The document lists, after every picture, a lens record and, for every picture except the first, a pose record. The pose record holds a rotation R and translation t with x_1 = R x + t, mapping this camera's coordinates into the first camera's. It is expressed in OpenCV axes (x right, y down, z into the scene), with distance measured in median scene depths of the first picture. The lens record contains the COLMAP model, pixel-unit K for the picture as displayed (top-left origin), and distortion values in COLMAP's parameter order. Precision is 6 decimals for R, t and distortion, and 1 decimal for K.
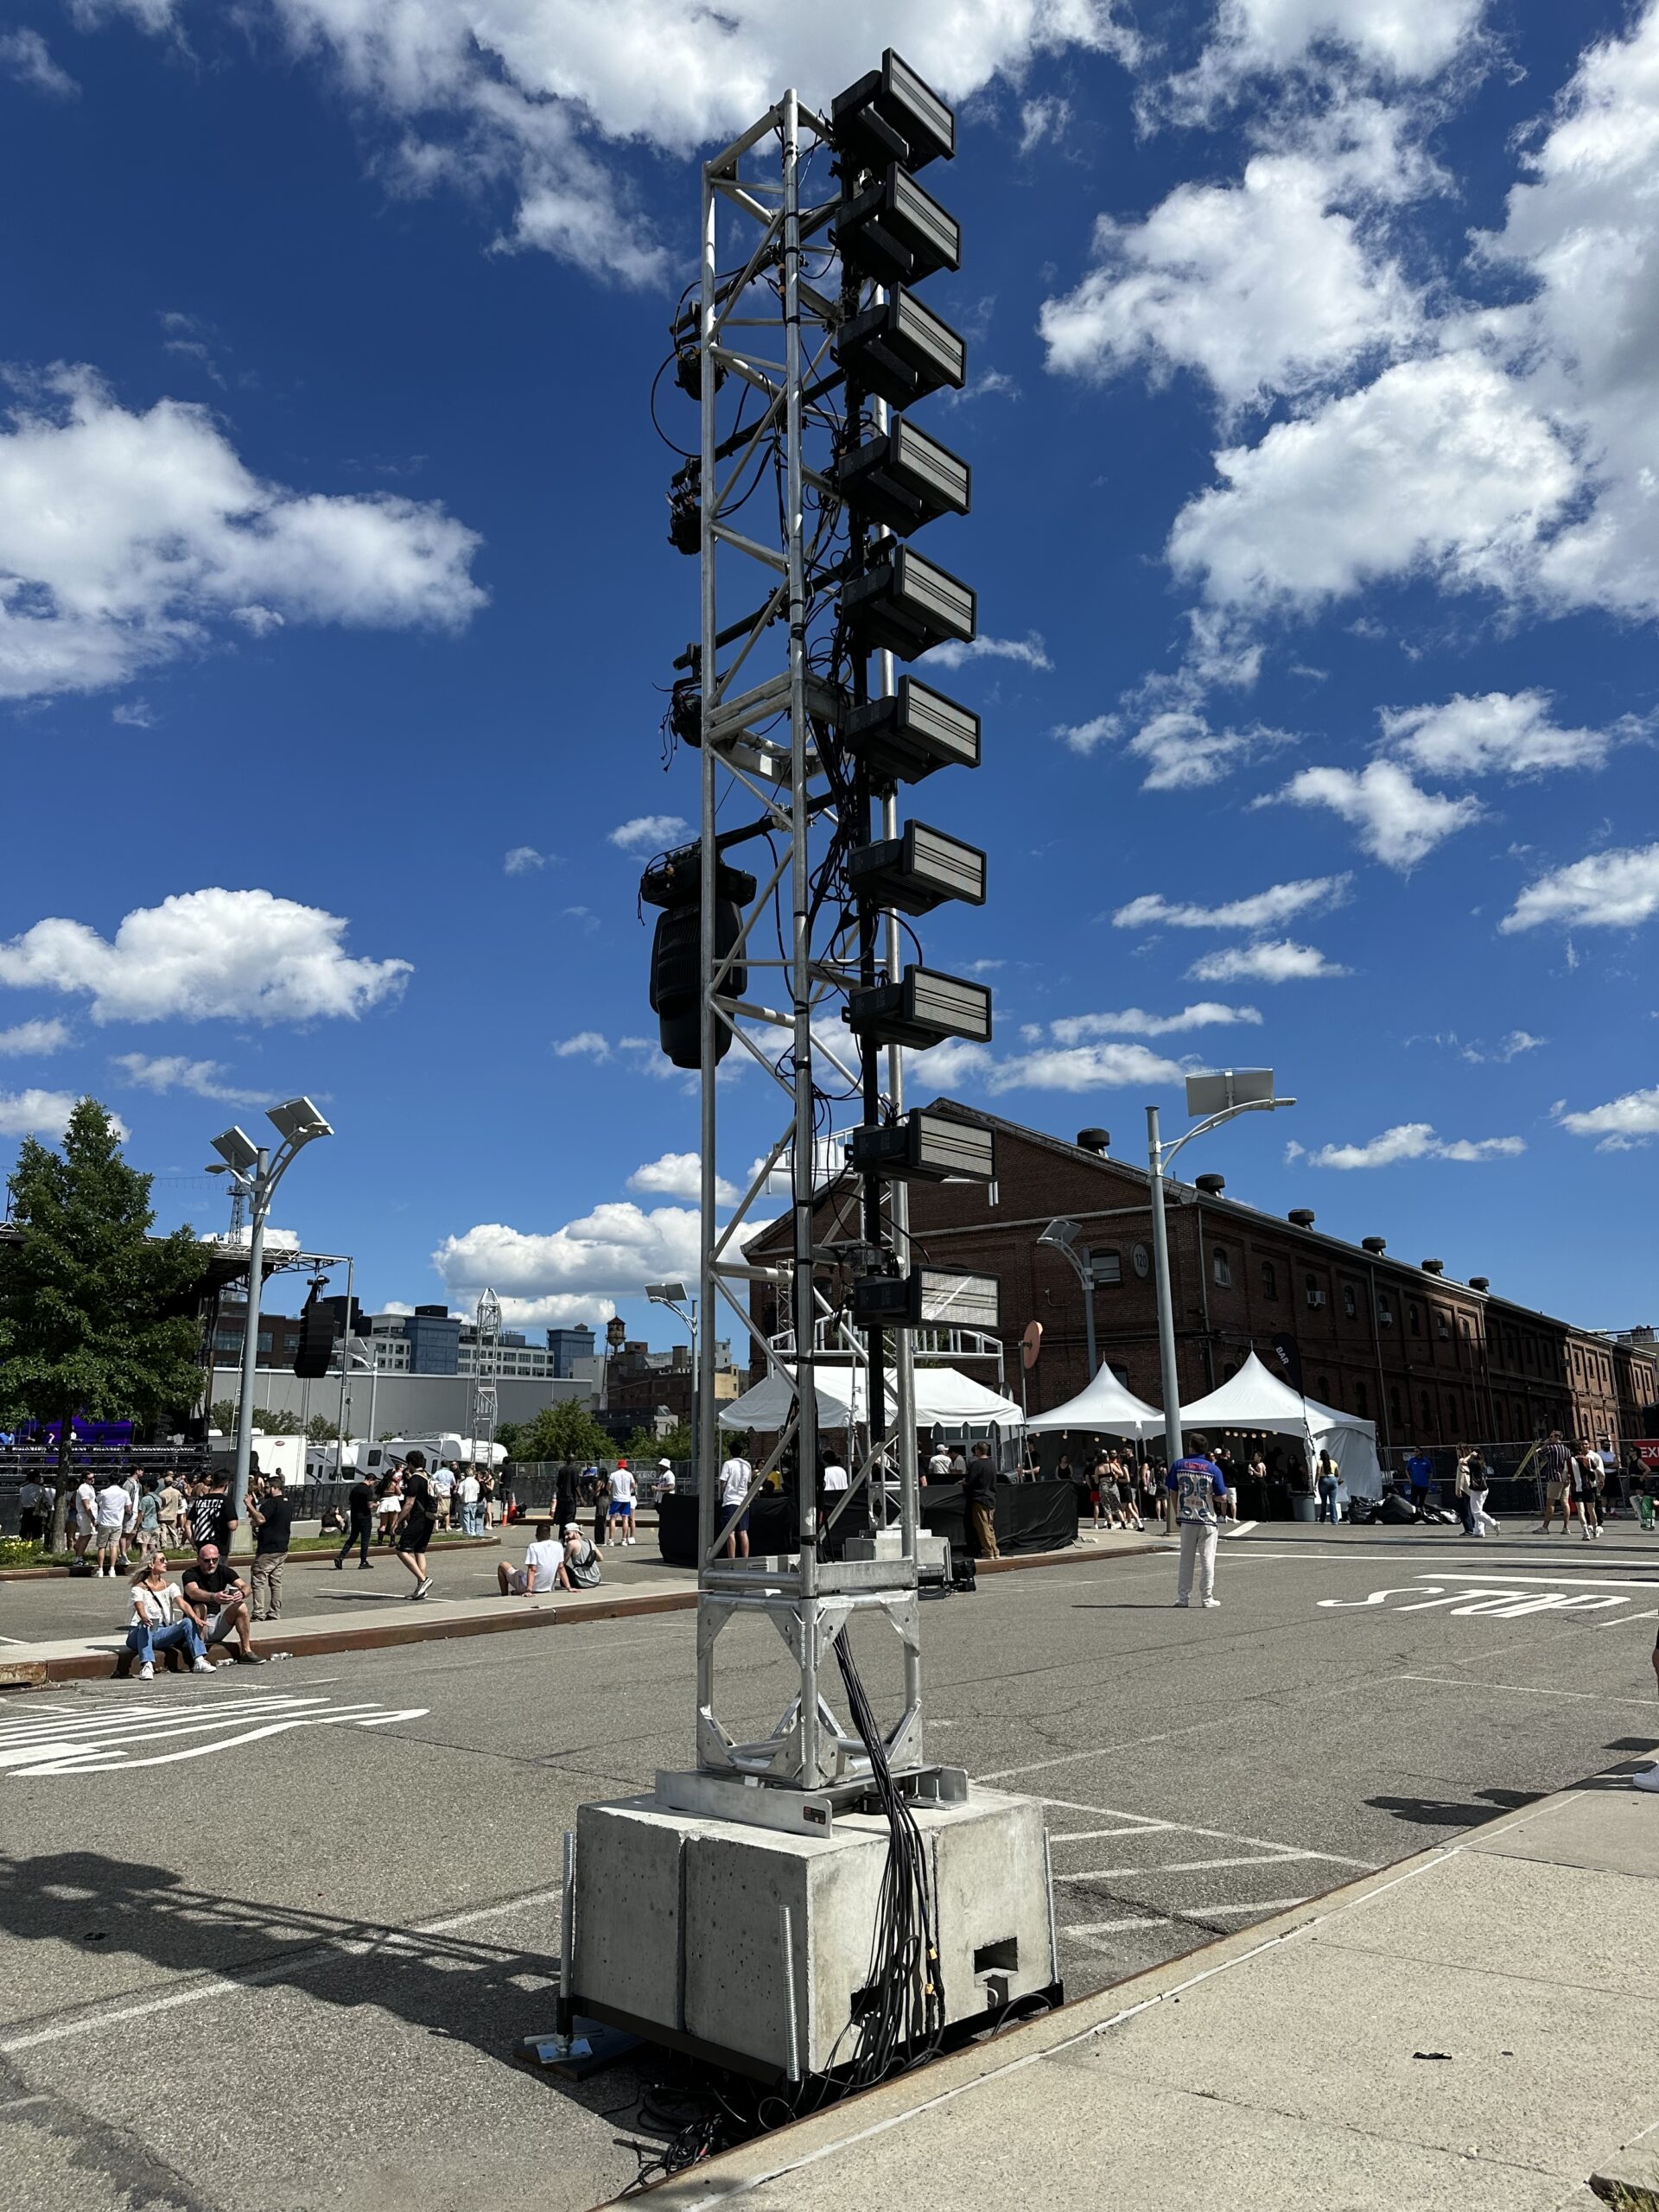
lens RADIAL K [[1534.7, 0, 825.9], [0, 1534.7, 1112.9], [0, 0, 1]] dist [0.119579, -0.184865]
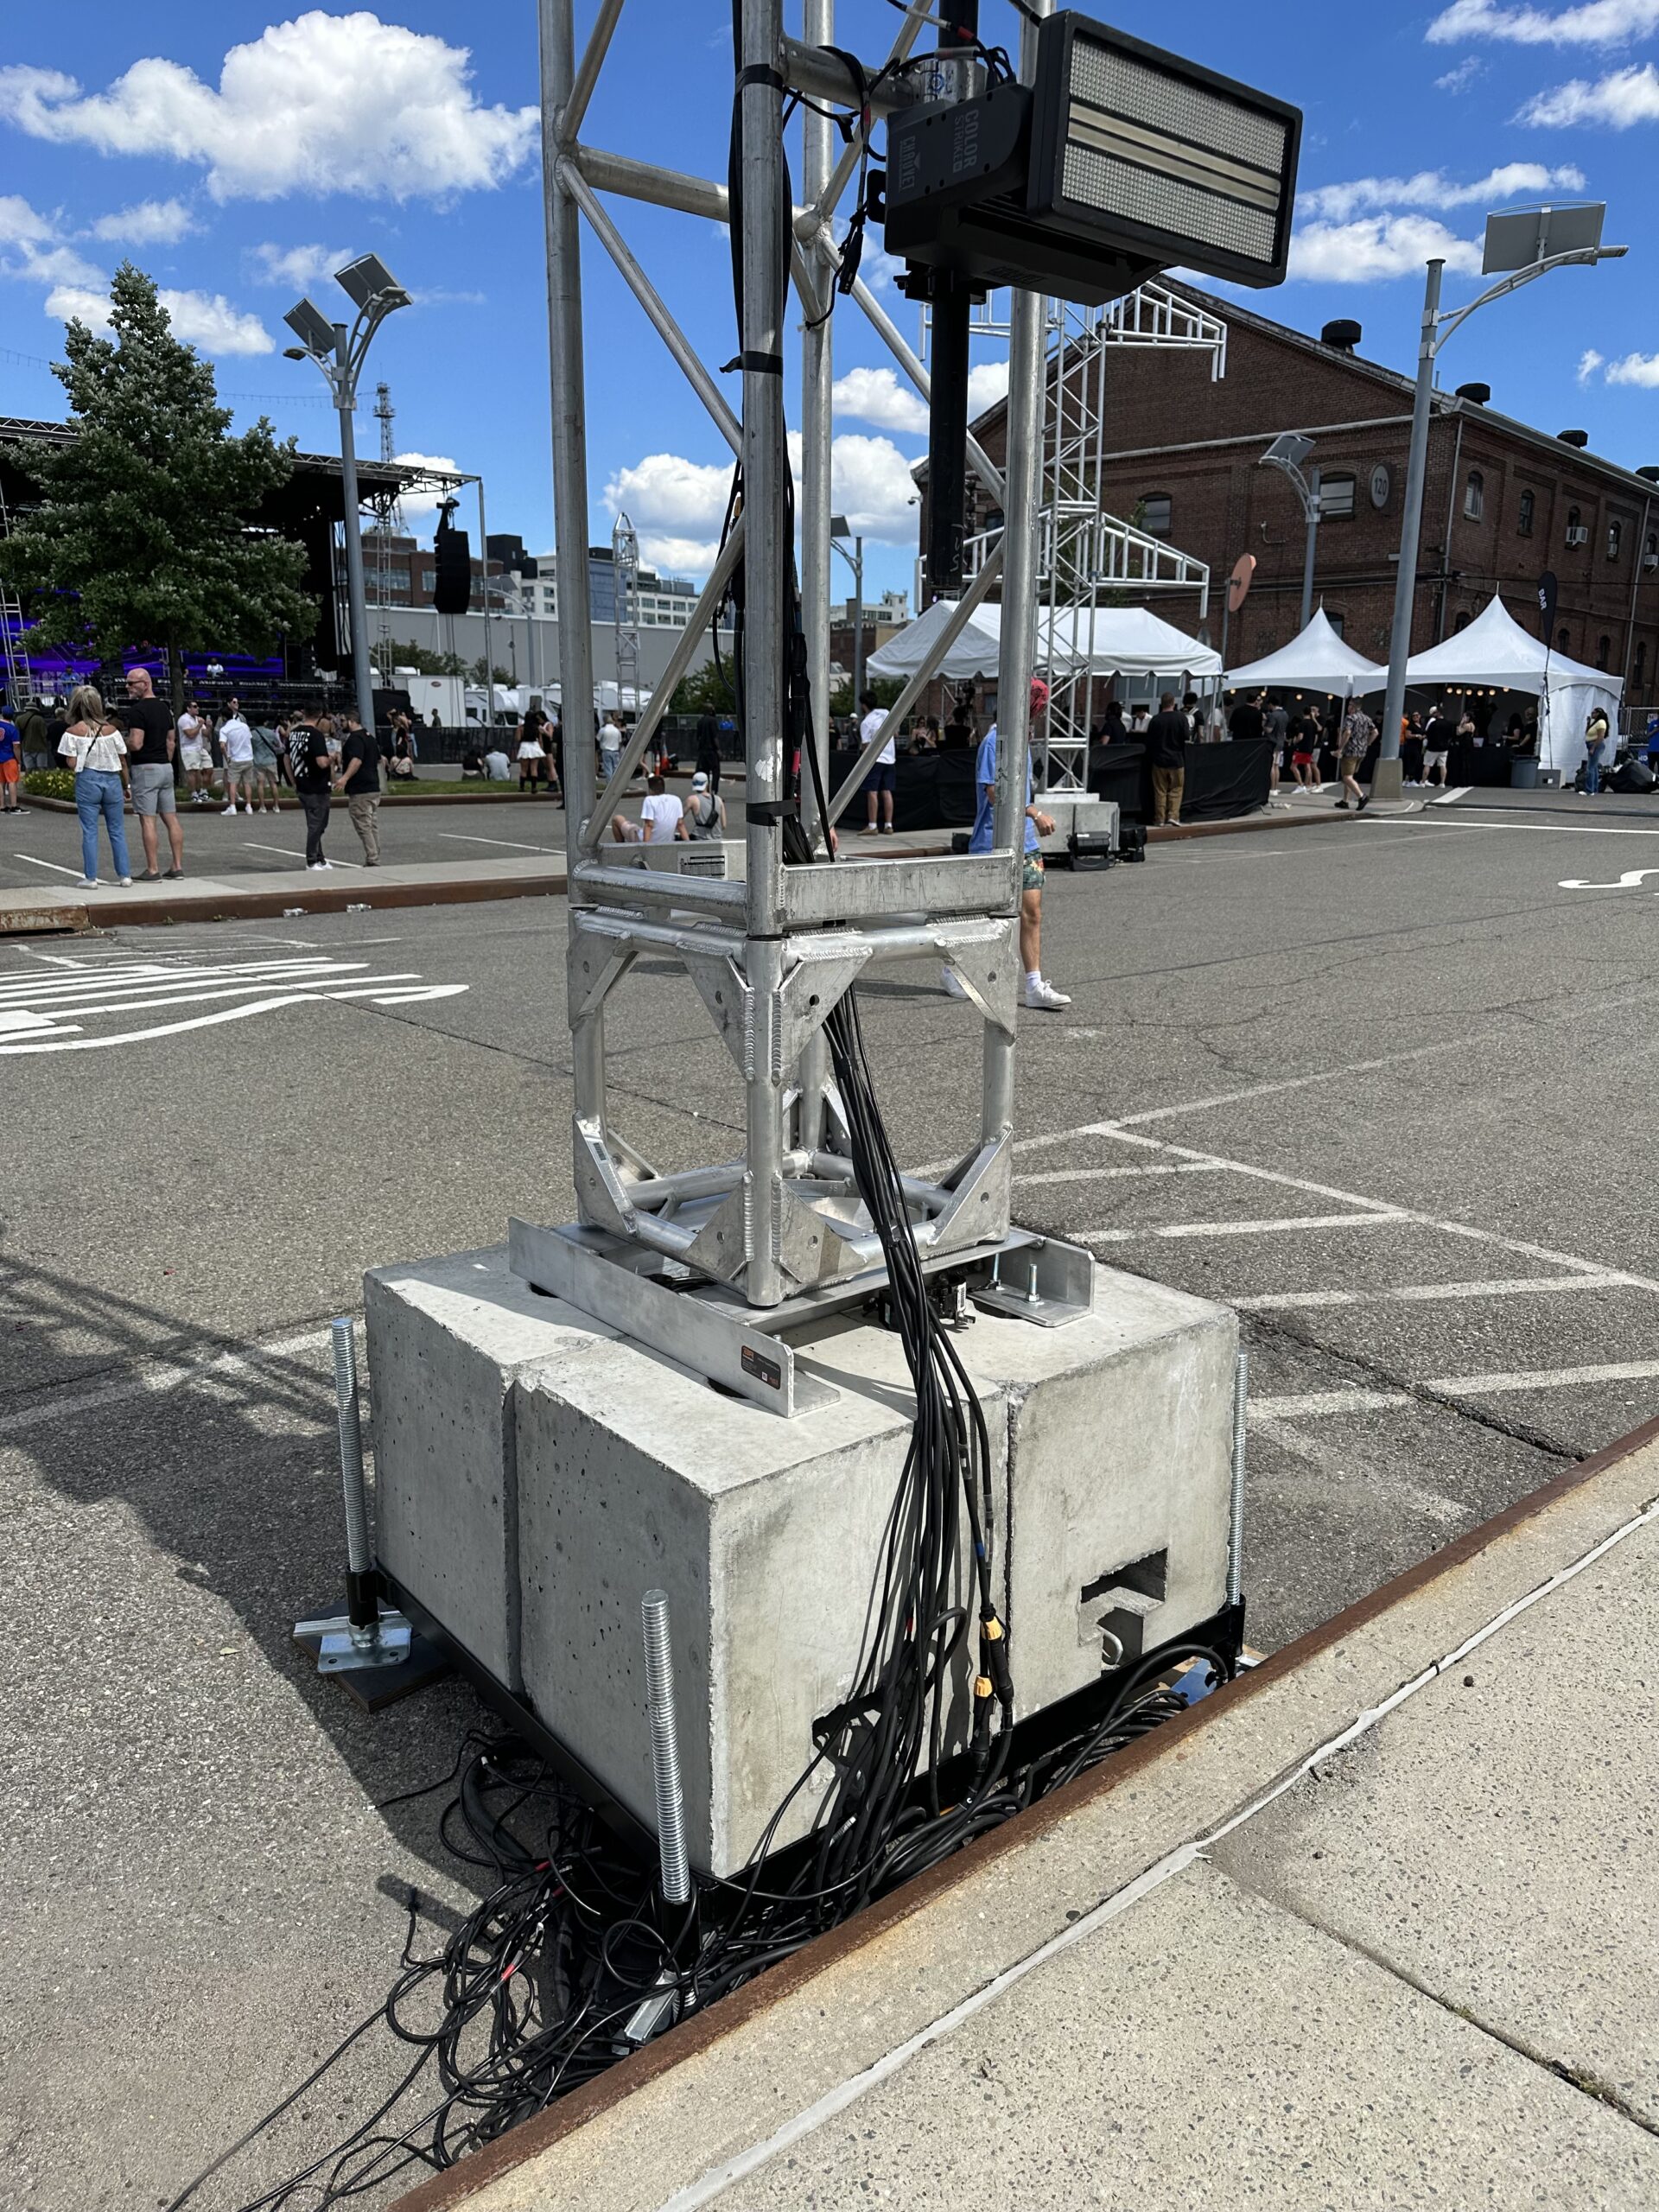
lens RADIAL K [[1534.7, 0, 825.9], [0, 1534.7, 1112.9], [0, 0, 1]] dist [0.119579, -0.184865]
pose [[0.993678, 0.045717, -0.102542, 0.035918], [0.005696, 0.891635, 0.452719, 0.103555], [0.112127, -0.450441, 0.885737, 0.385886]]
